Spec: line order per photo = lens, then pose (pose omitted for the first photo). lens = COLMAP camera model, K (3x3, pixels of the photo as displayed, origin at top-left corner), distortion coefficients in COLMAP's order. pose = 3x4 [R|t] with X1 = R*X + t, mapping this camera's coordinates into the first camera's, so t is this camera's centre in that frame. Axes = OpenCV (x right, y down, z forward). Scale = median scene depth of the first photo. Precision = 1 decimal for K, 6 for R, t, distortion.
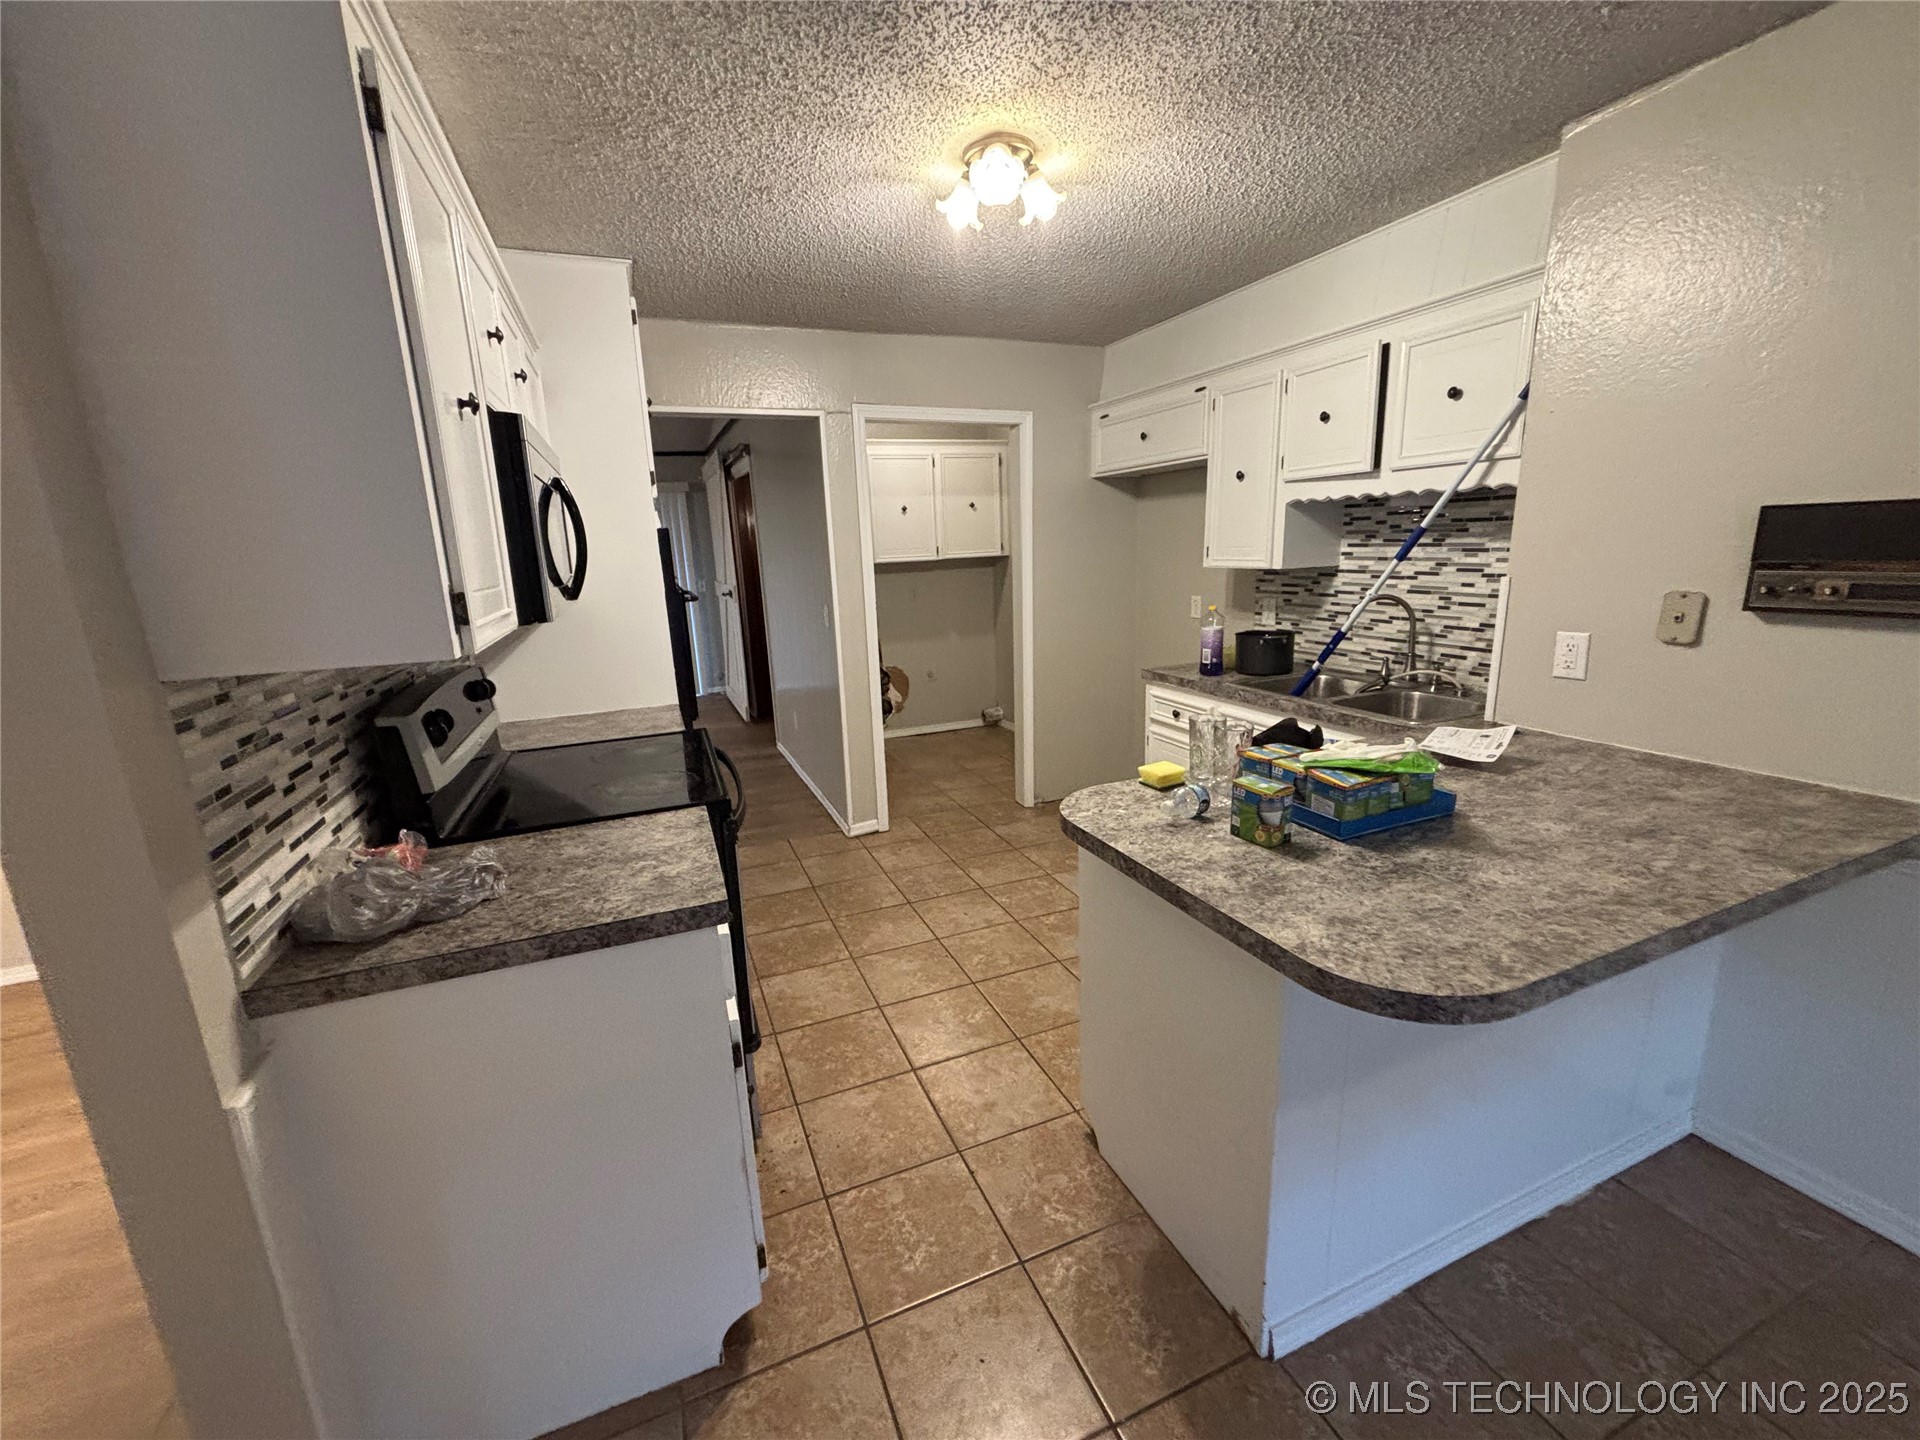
lens RADIAL K [[773.7, 0, 962.4], [0, 773.7, 720.8], [0, 0, 1]] dist [-0.001404, 0.000320]
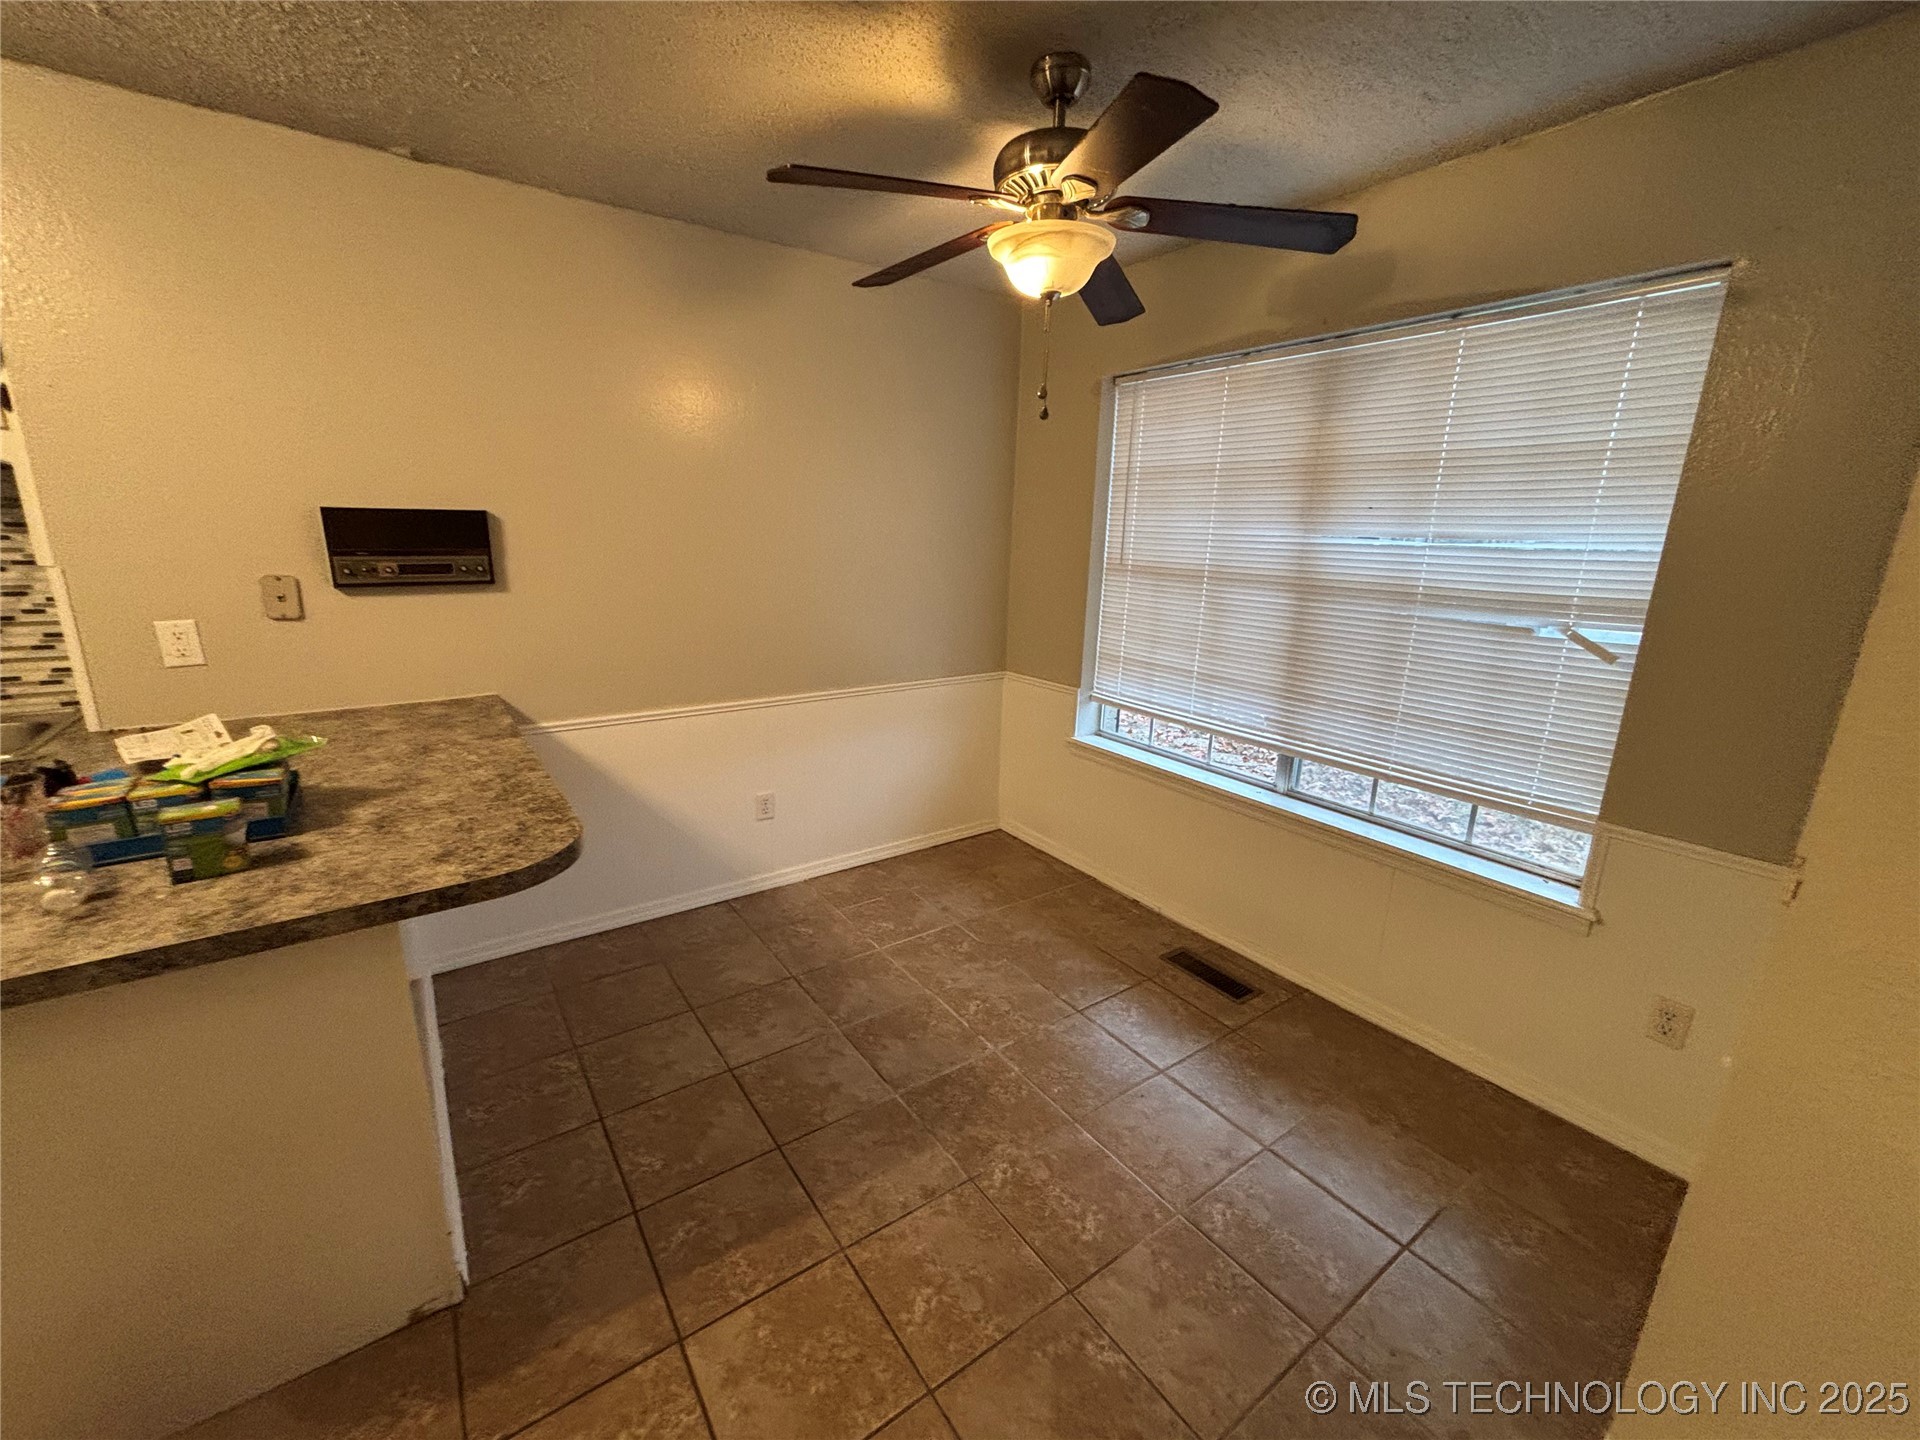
lens RADIAL K [[773.7, 0, 959.6], [0, 773.7, 722.1], [0, 0, 1]] dist [-0.001404, 0.000320]
pose [[-0.235610, -0.207941, 0.949341, -0.615013], [0.200882, 0.945325, 0.256917, -0.061270], [-0.950860, 0.251238, -0.180956, 0.343955]]
